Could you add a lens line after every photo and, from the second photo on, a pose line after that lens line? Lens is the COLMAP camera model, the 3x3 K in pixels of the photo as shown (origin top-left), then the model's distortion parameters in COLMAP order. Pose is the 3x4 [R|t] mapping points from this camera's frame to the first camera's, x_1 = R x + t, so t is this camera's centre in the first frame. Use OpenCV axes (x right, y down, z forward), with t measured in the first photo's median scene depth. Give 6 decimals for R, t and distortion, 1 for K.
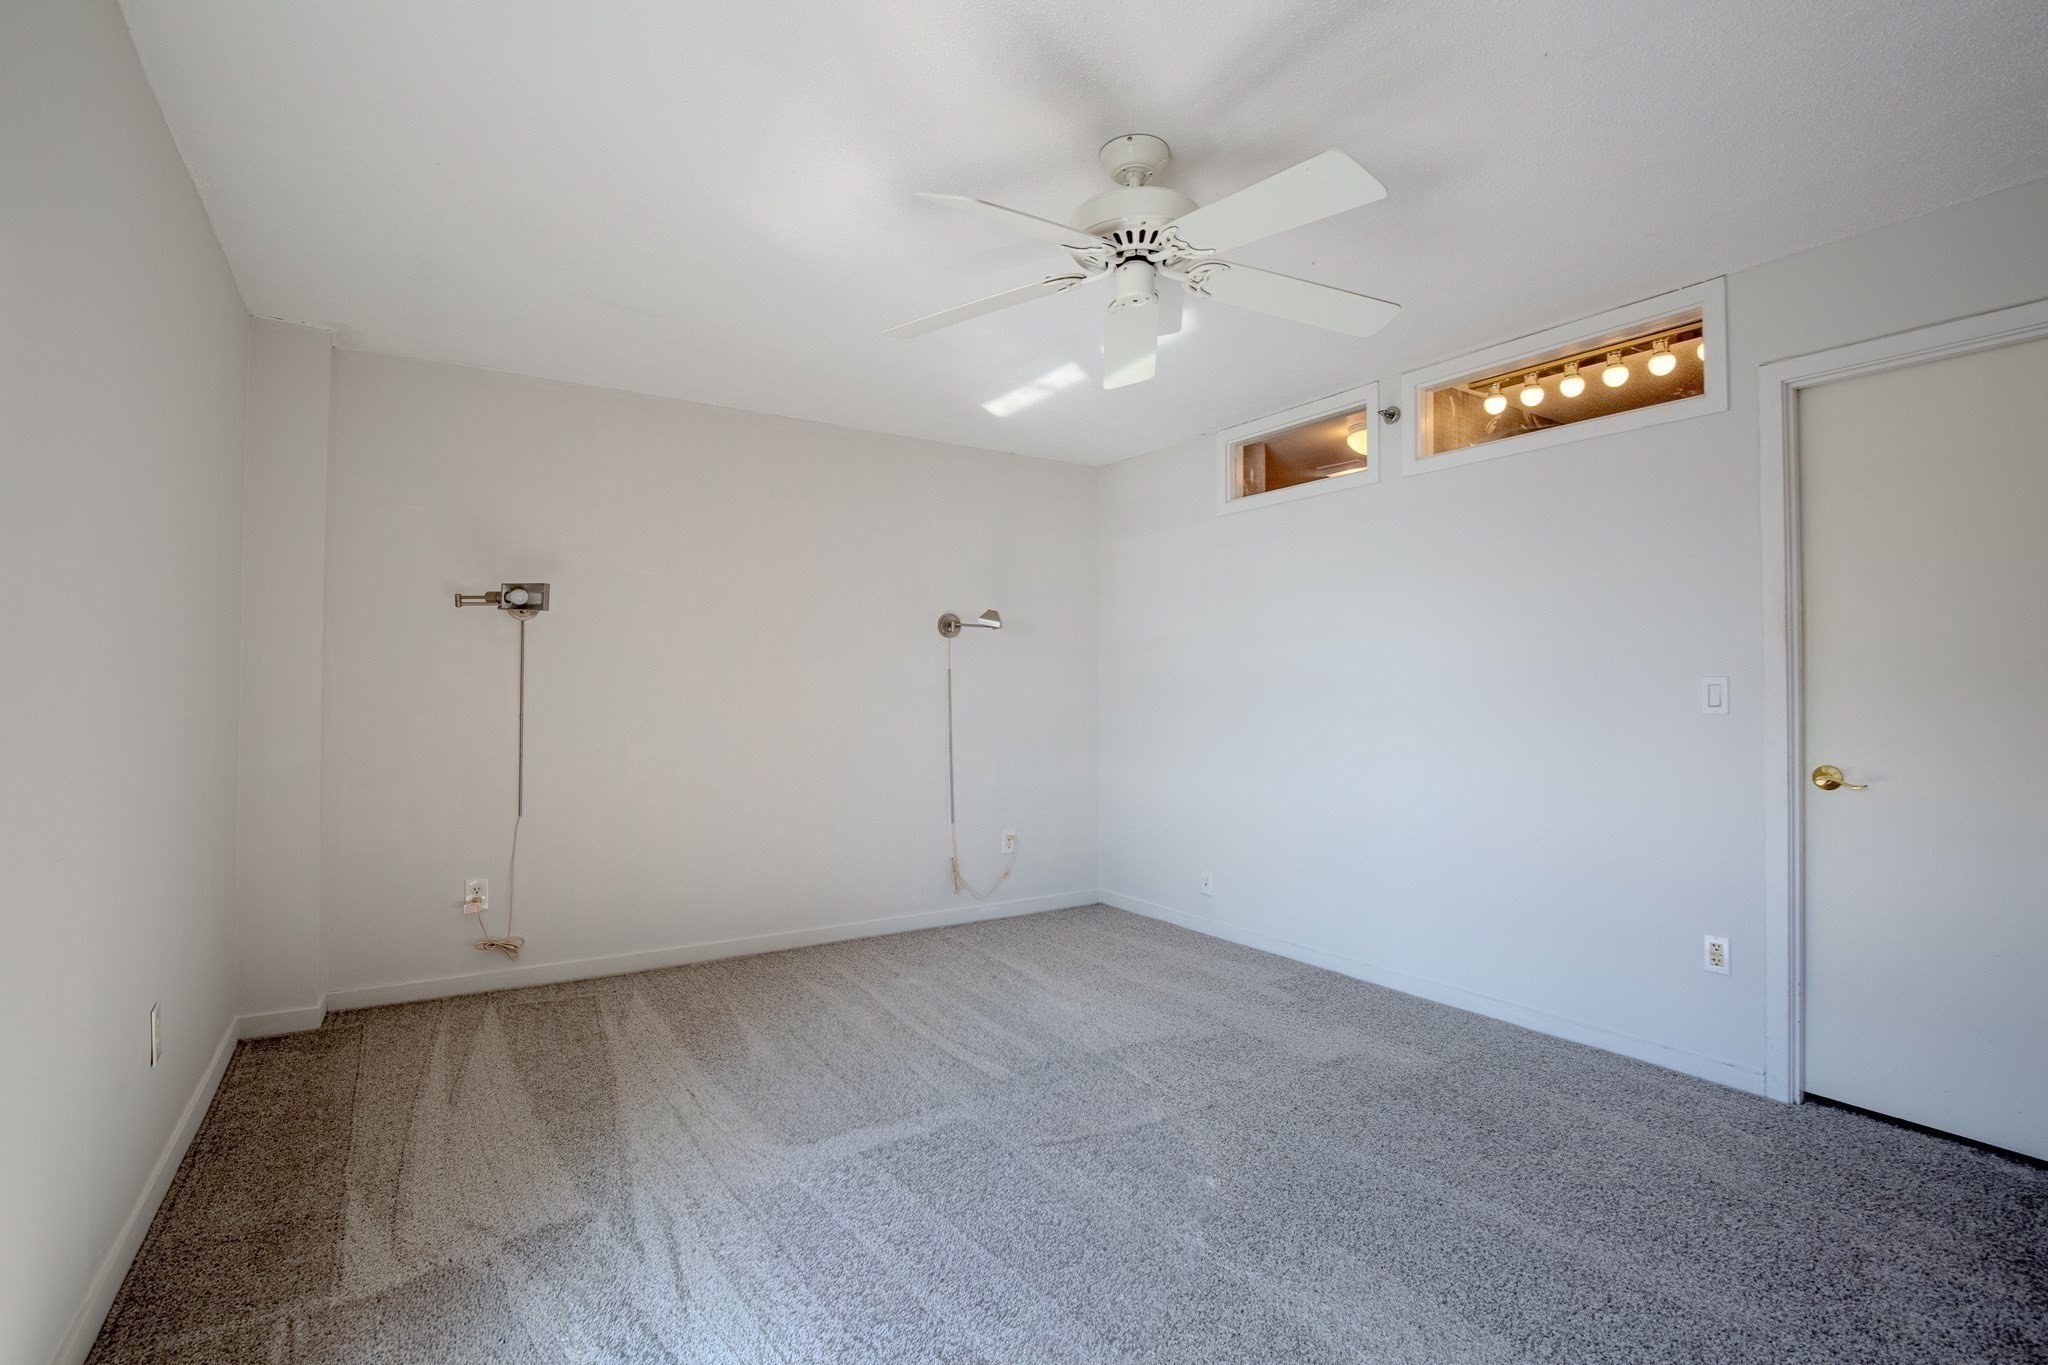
lens RADIAL K [[948.5, 0, 1020.8], [0, 948.5, 676.1], [0, 0, 1]] dist [-0.026521, 0.001546]
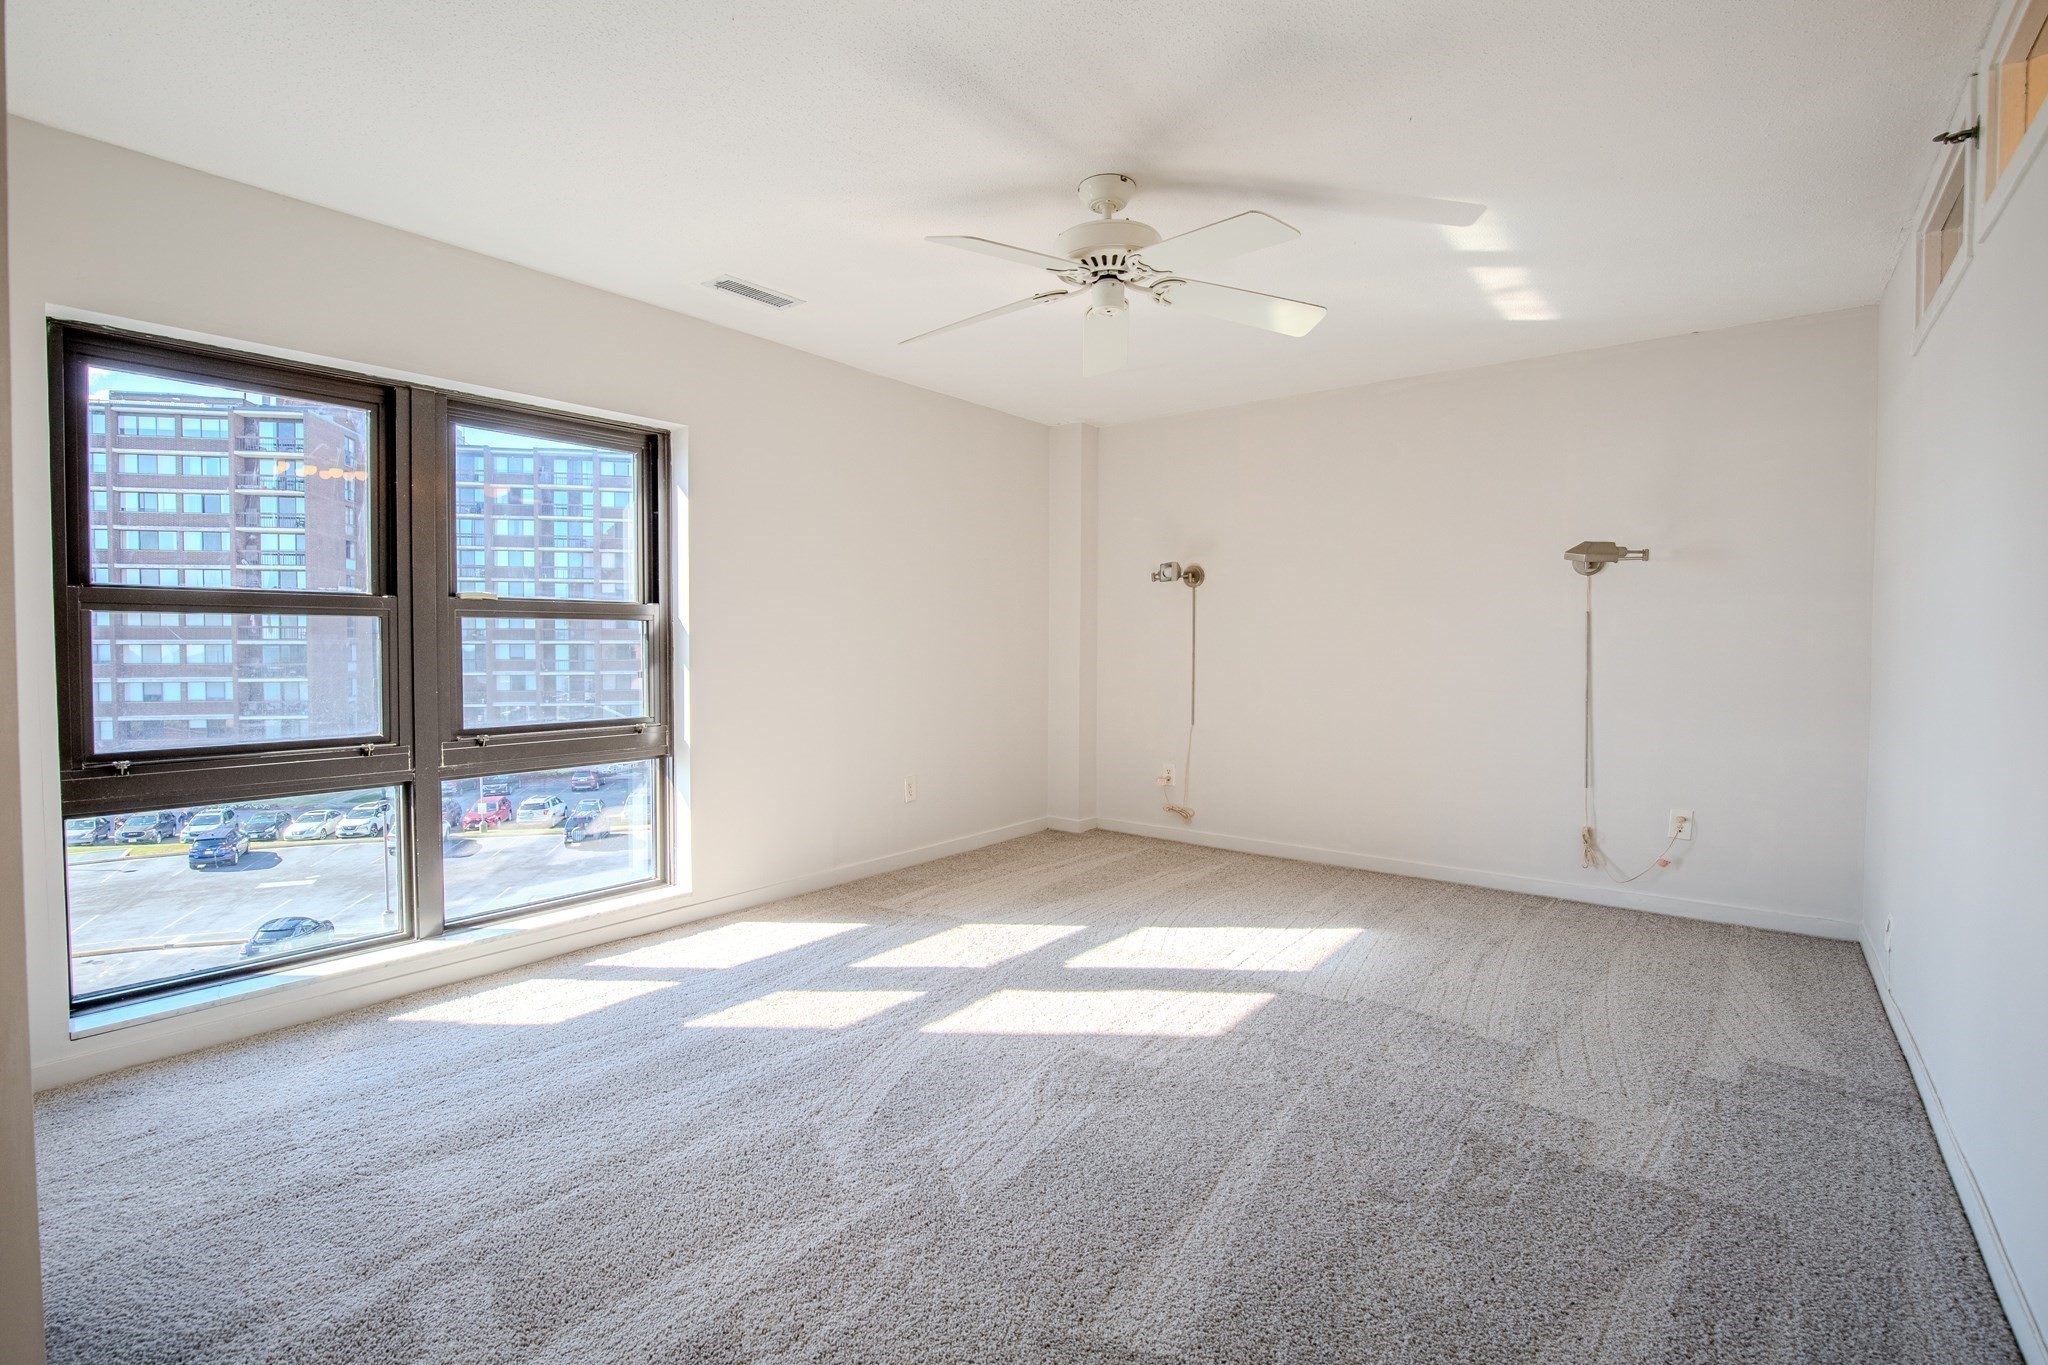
lens RADIAL K [[948.5, 0, 1020.8], [0, 948.5, 676.1], [0, 0, 1]] dist [-0.026521, 0.001546]
pose [[0.325168, 0.035926, -0.944973, 0.742318], [0.013473, 0.999001, 0.042617, 0.010181], [0.945560, -0.026590, 0.324359, 0.290080]]
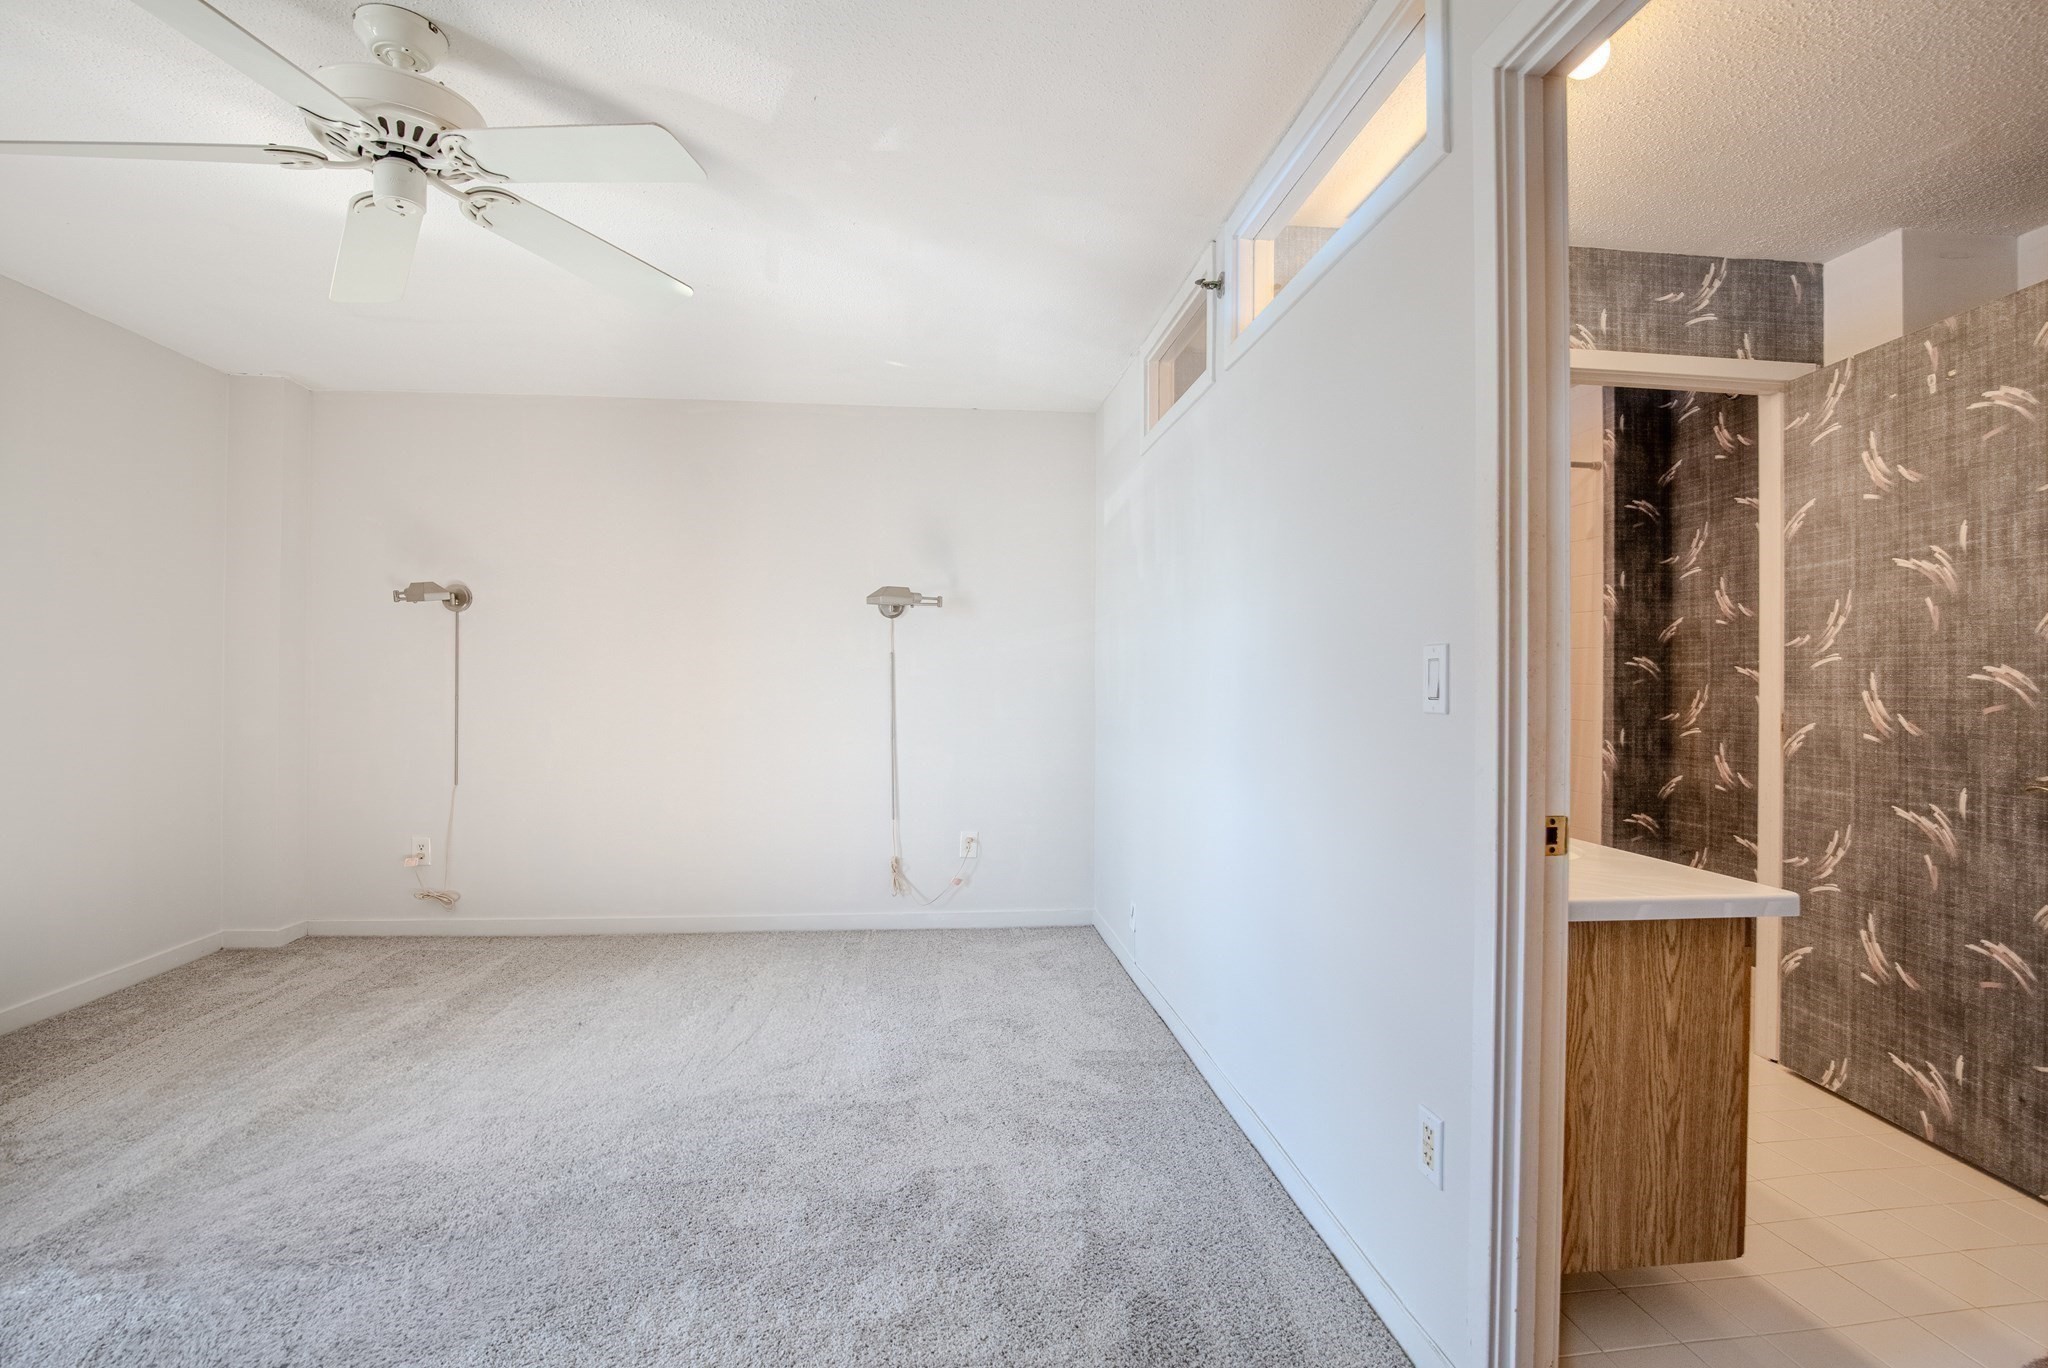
lens RADIAL K [[948.5, 0, 1020.8], [0, 948.5, 677.6], [0, 0, 1]] dist [-0.026521, 0.001546]
pose [[0.893069, 0.002852, -0.449911, 0.585160], [0.002336, 0.999937, 0.010975, 0.009278], [0.449914, -0.010852, 0.893006, 0.298891]]
